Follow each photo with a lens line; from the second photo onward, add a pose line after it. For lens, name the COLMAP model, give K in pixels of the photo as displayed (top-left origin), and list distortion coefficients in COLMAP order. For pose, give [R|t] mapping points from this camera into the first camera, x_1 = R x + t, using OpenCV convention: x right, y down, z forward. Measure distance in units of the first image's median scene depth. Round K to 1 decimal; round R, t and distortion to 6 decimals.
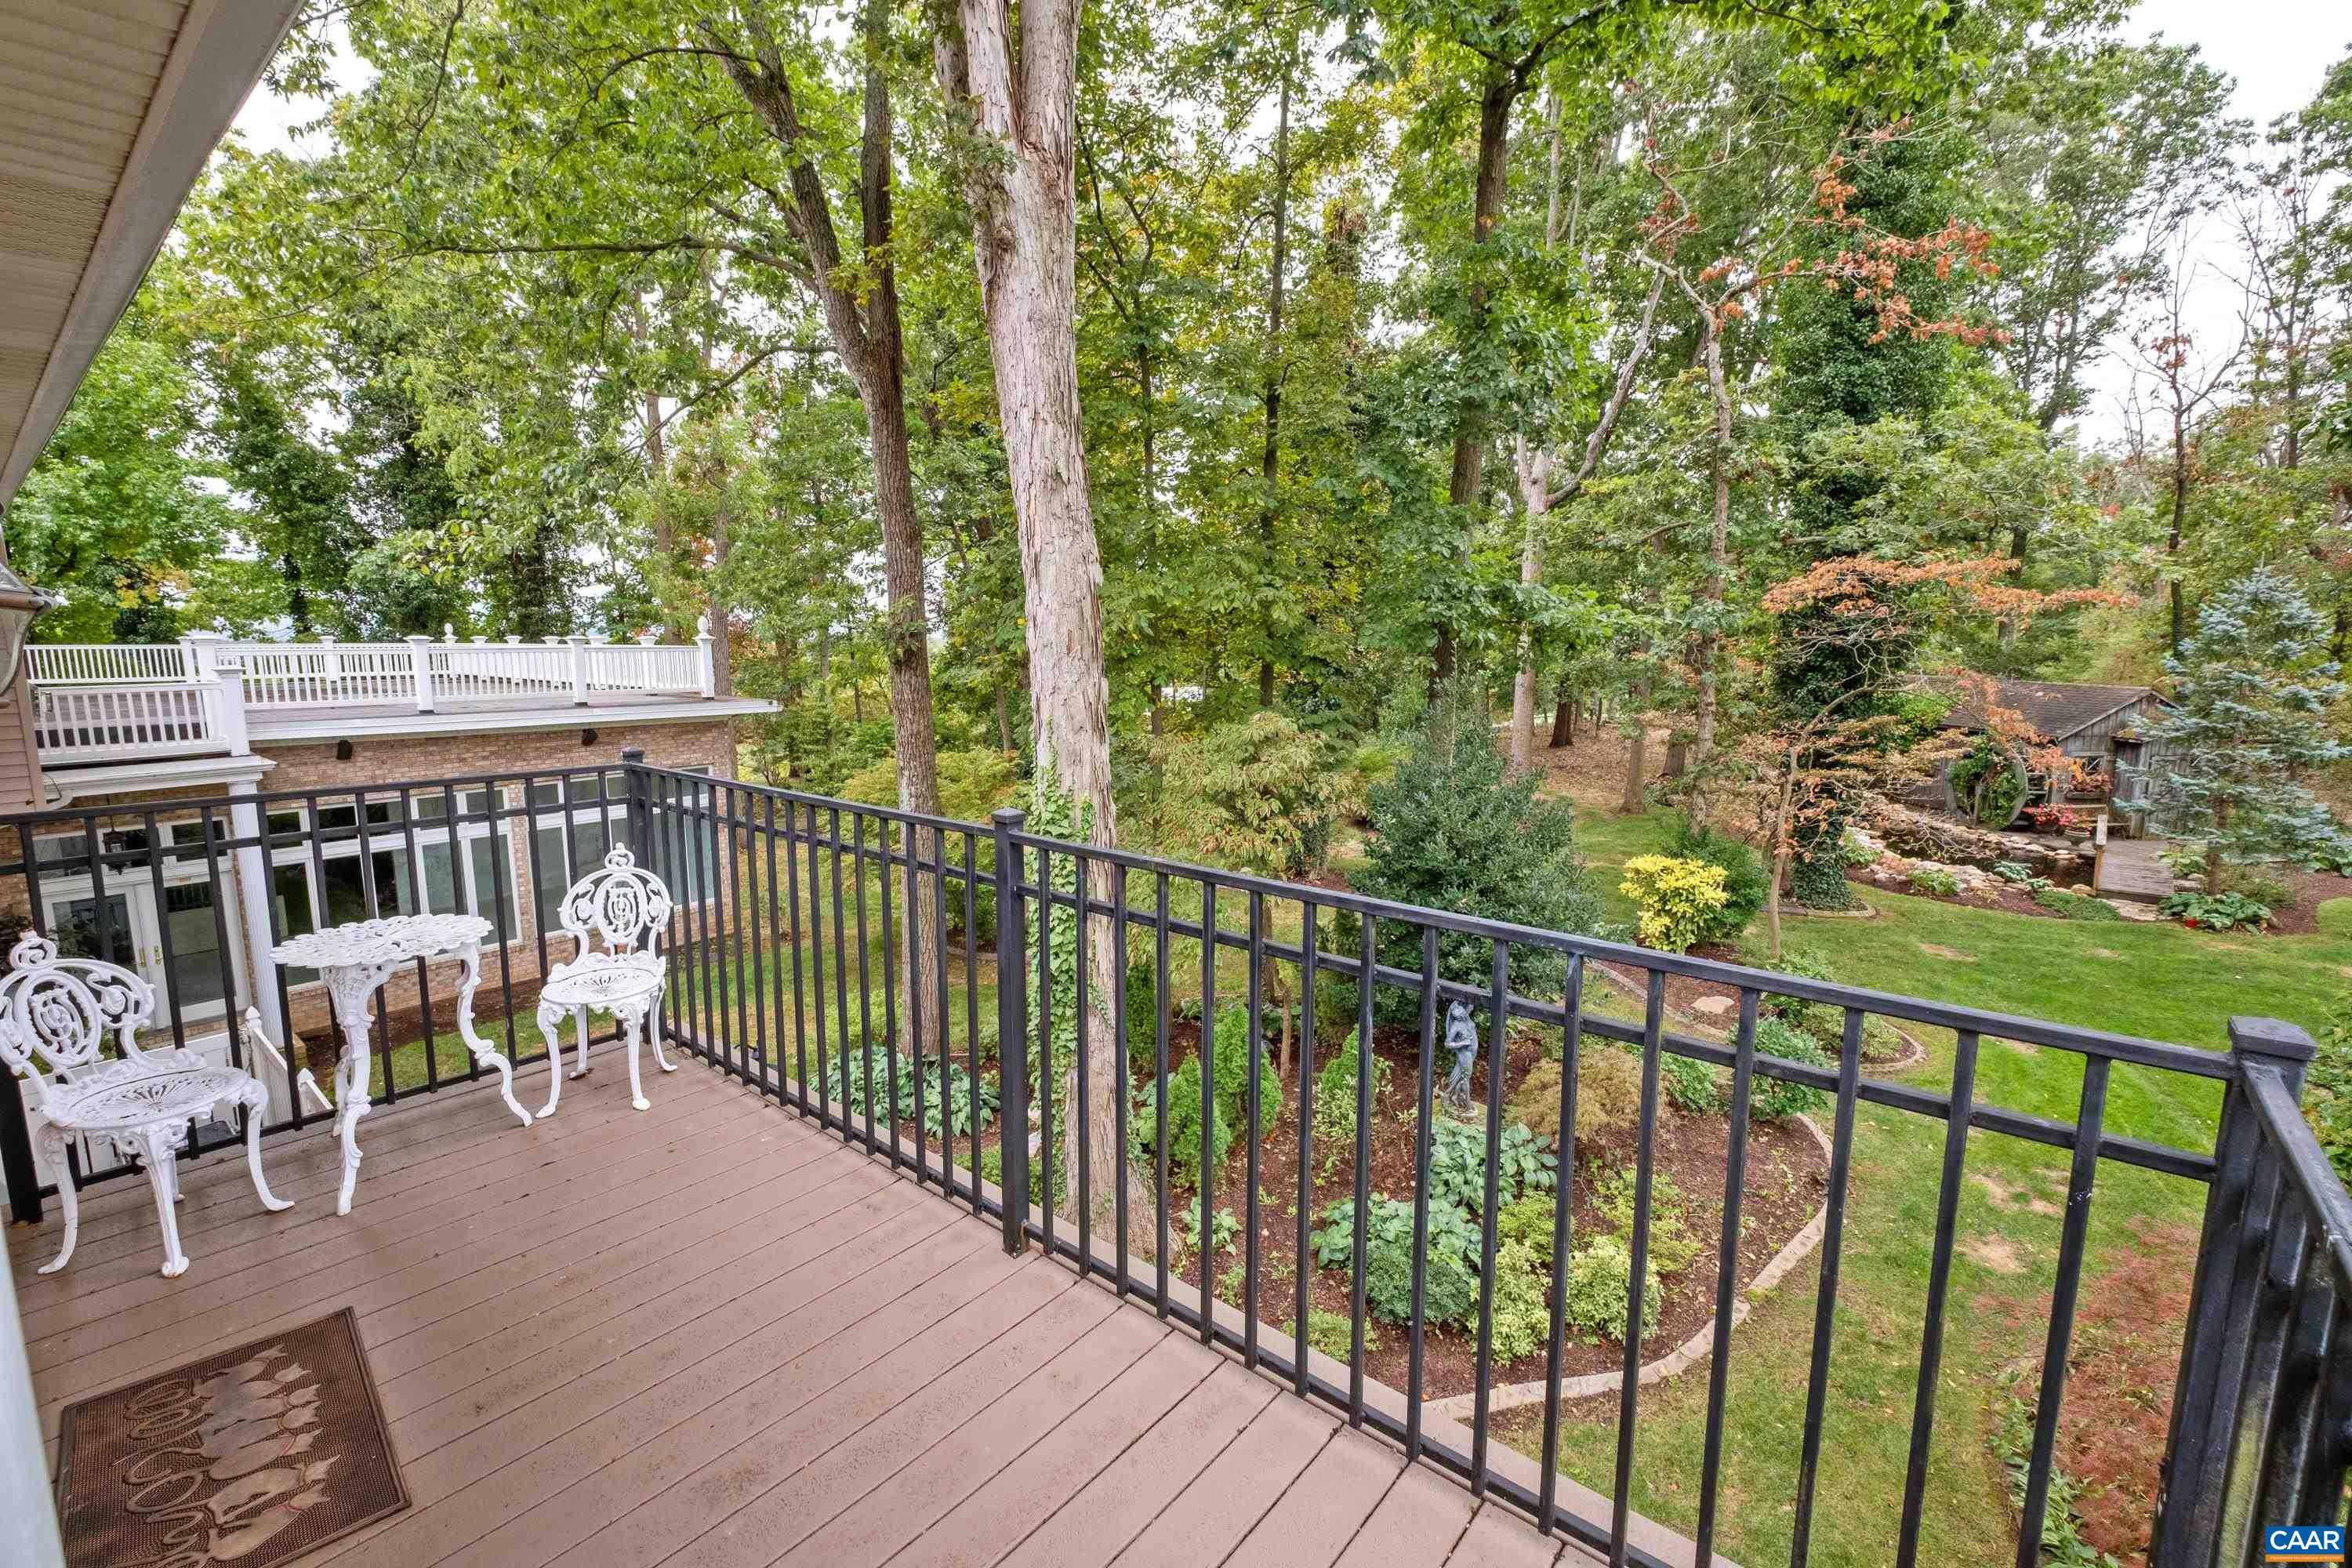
lens RADIAL K [[1017.3, 0, 1169.6], [0, 1017.3, 787.3], [0, 0, 1]] dist [0.001744, 0.000148]
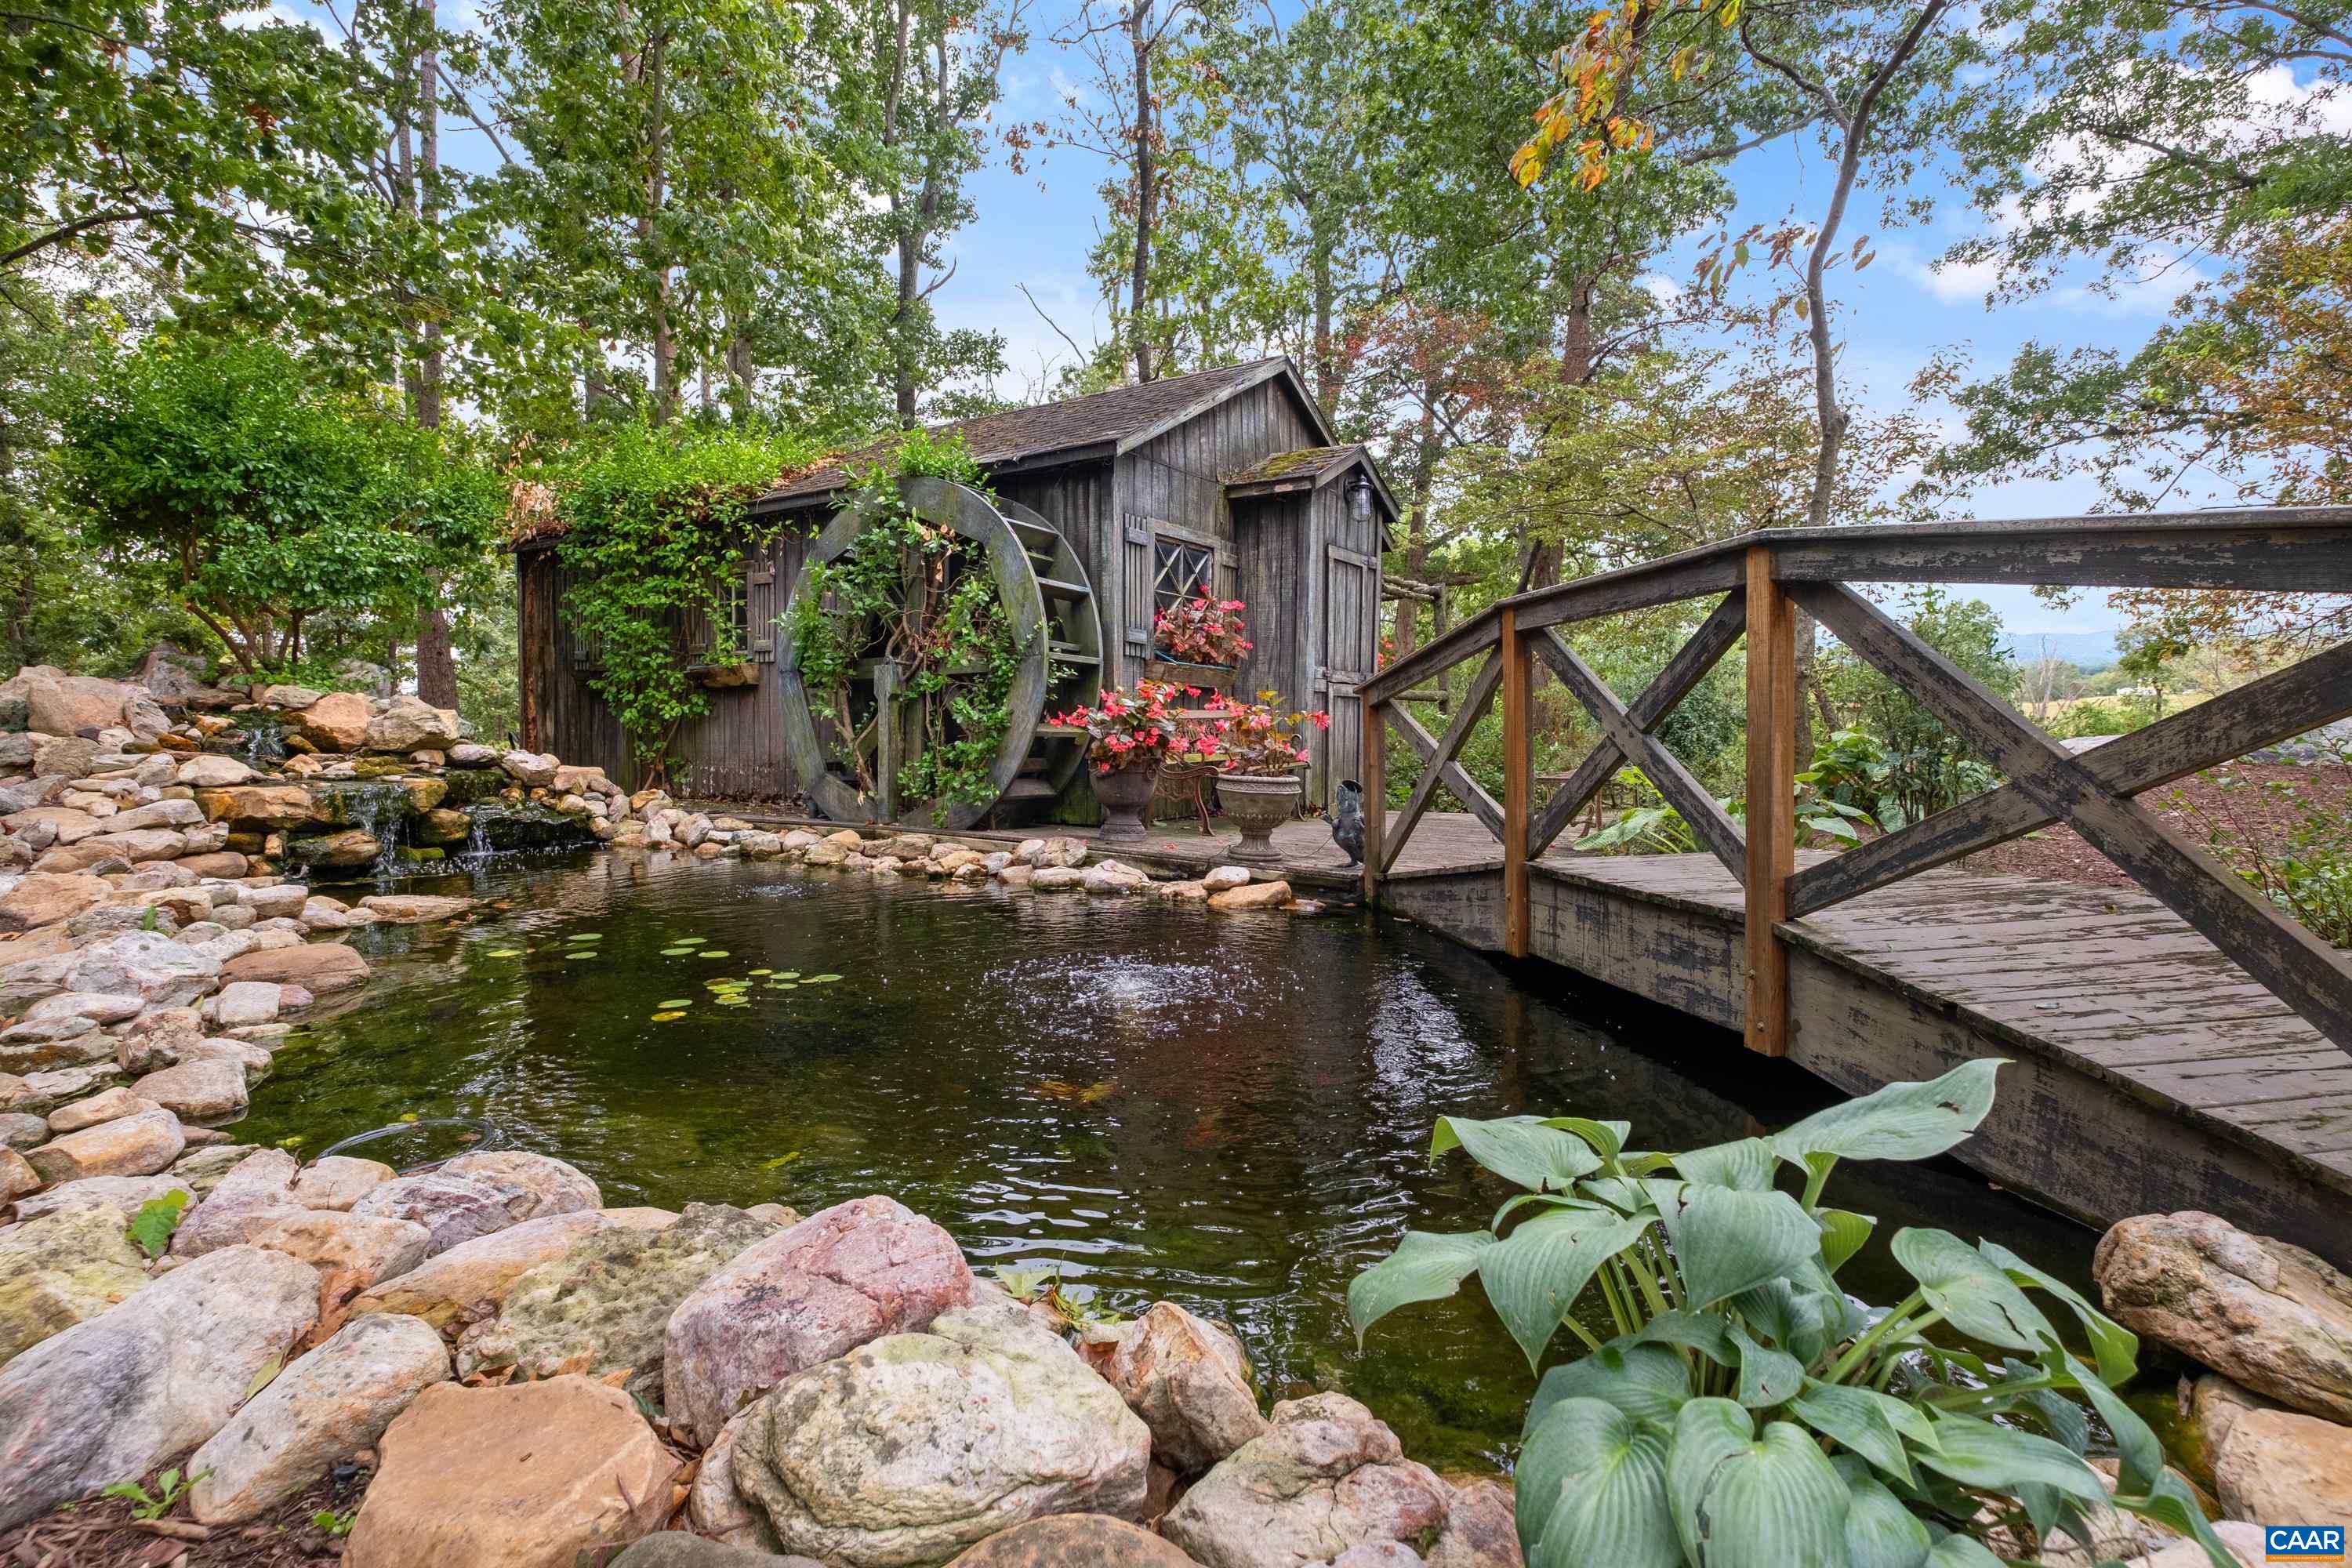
lens RADIAL K [[1216.6, 0, 1176.7], [0, 1216.6, 777.7], [0, 0, 1]] dist [-0.001544, -0.000003]
pose [[0.621495, -0.015817, 0.783259, 0.629654], [0.120028, 0.989915, -0.075248, 0.058594], [-0.774169, 0.140779, 0.617125, 0.795239]]
